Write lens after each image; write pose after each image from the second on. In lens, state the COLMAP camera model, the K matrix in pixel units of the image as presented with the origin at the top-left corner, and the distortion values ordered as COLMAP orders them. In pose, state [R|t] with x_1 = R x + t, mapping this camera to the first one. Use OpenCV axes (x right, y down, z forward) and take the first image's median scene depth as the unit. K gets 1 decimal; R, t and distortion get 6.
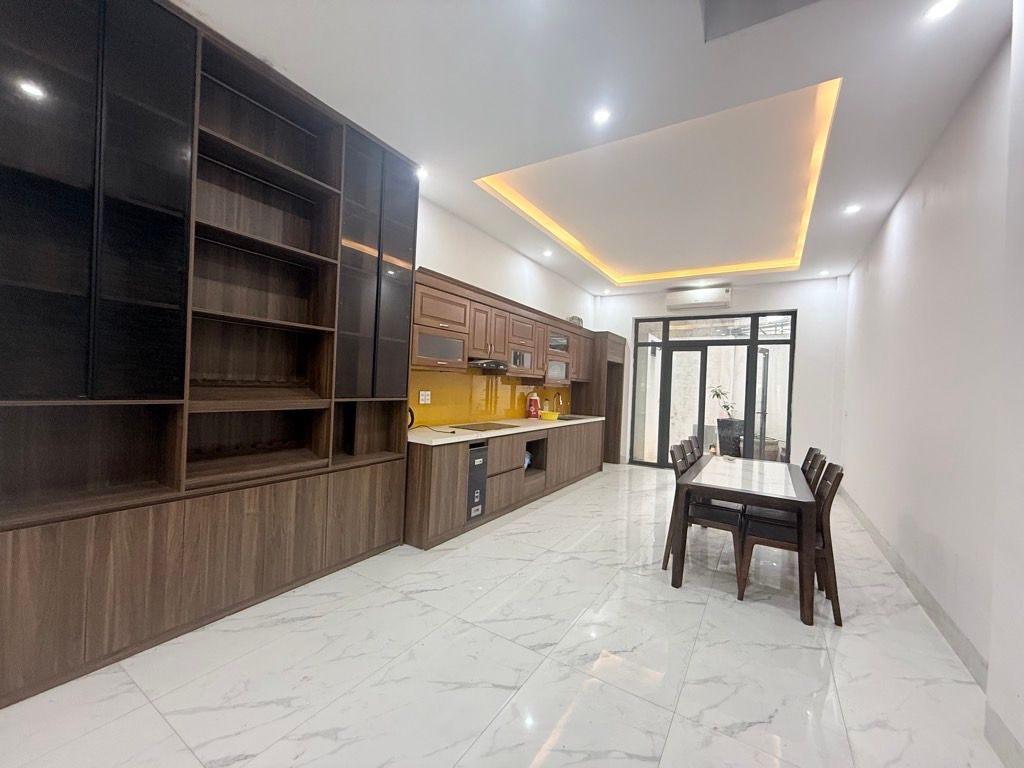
lens RADIAL K [[406.9, 0, 512.0], [0, 406.9, 384.0], [0, 0, 1]] dist [0.001385, 0.000167]
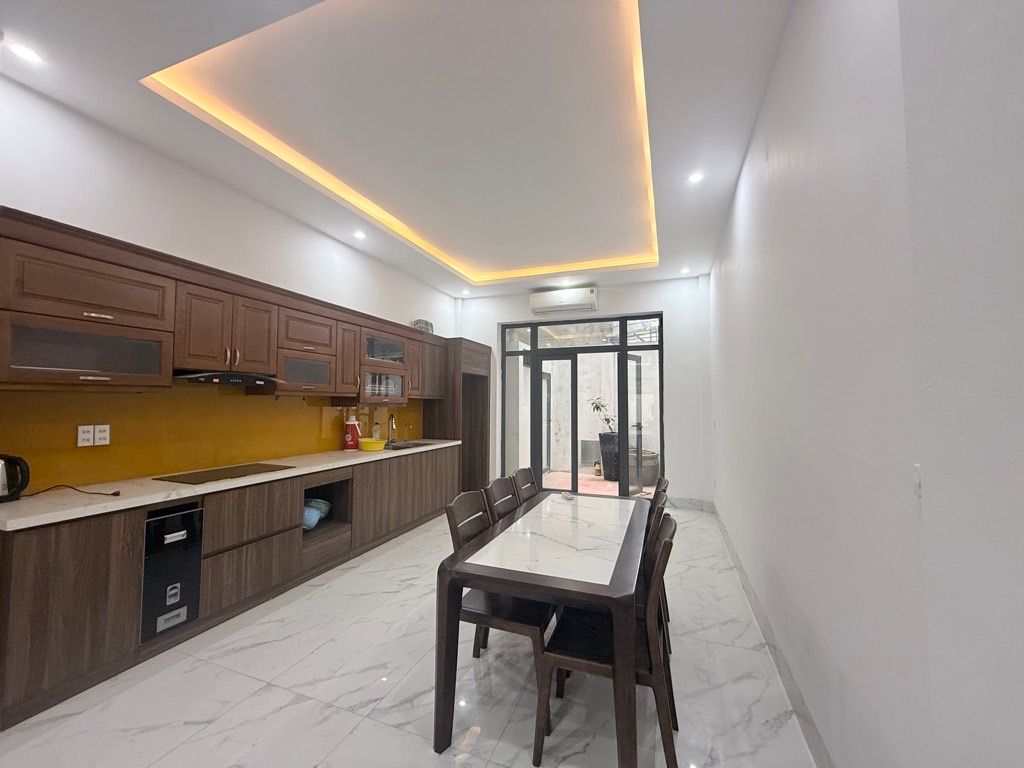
lens RADIAL K [[406.9, 0, 512.0], [0, 406.9, 384.0], [0, 0, 1]] dist [0.001385, 0.000167]
pose [[0.980214, -0.030372, 0.195597, 0.197386], [0.038553, 0.998528, -0.038151, 0.002338], [-0.194151, 0.044937, 0.979942, 0.188232]]
